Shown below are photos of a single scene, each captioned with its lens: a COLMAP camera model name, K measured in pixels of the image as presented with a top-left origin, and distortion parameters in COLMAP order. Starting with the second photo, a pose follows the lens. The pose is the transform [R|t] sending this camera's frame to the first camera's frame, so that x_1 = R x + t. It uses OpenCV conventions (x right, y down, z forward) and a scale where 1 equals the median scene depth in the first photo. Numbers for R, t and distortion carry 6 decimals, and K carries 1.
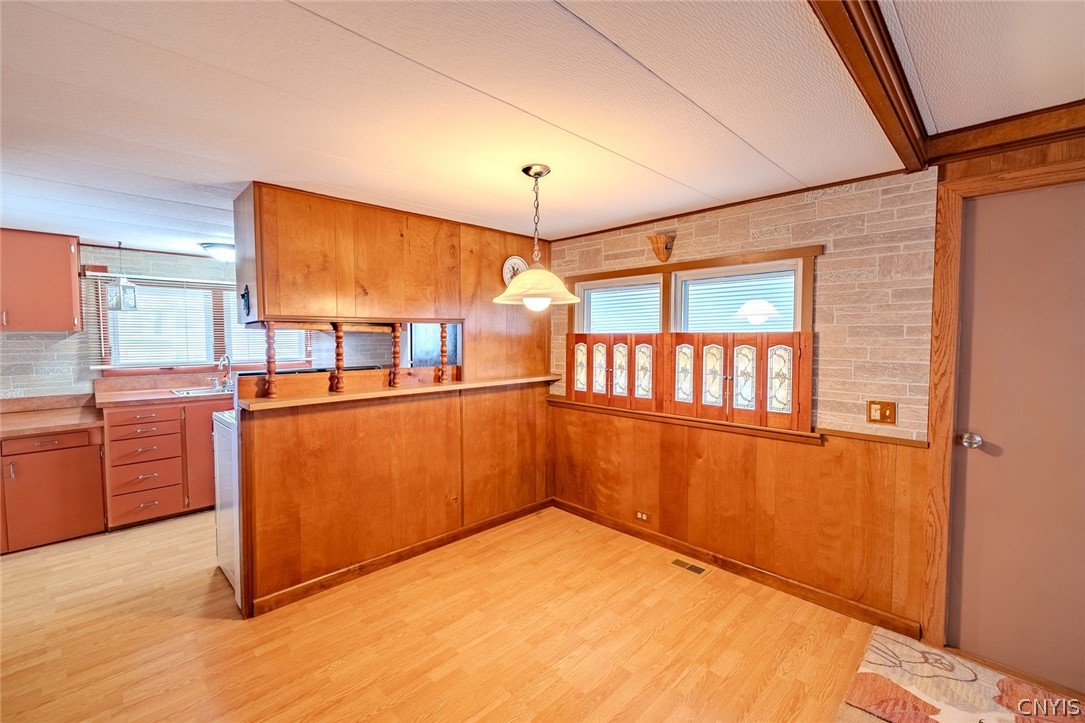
lens RADIAL K [[458.7, 0, 534.2], [0, 458.7, 356.0], [0, 0, 1]] dist [-0.001203, -0.000776]
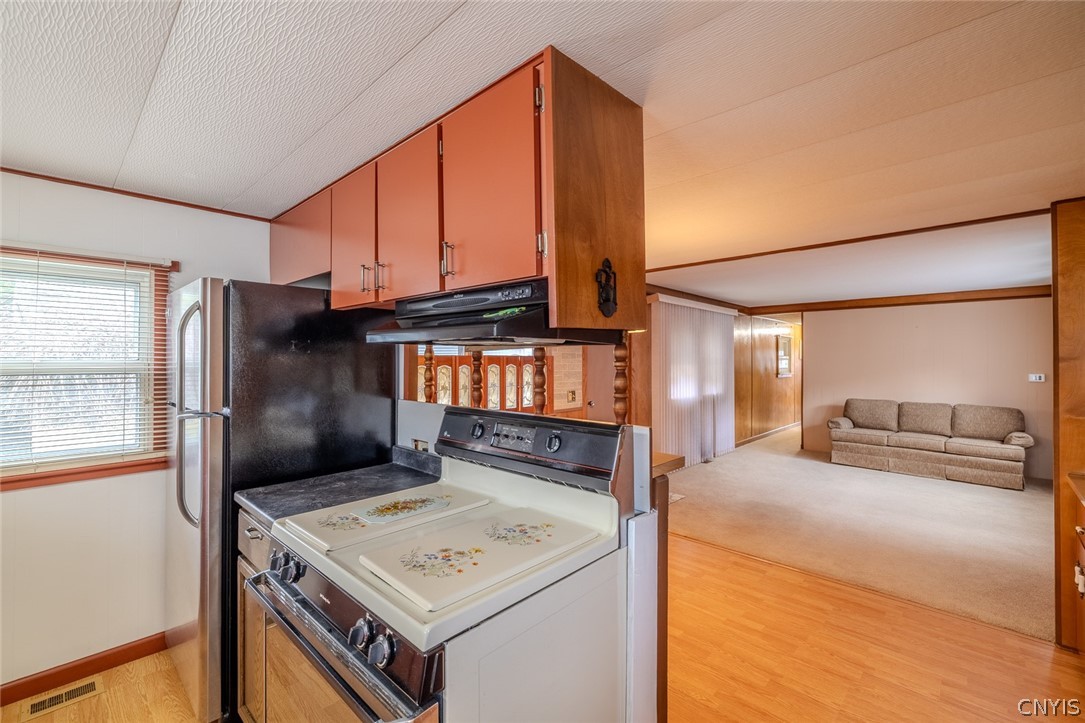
lens RADIAL K [[458.7, 0, 534.2], [0, 458.7, 356.0], [0, 0, 1]] dist [-0.001203, -0.000776]
pose [[-0.031144, 0.008720, 0.999477, -0.763863], [0.041308, 0.999119, -0.007429, -0.028763], [-0.998661, 0.041055, -0.031477, 0.734512]]
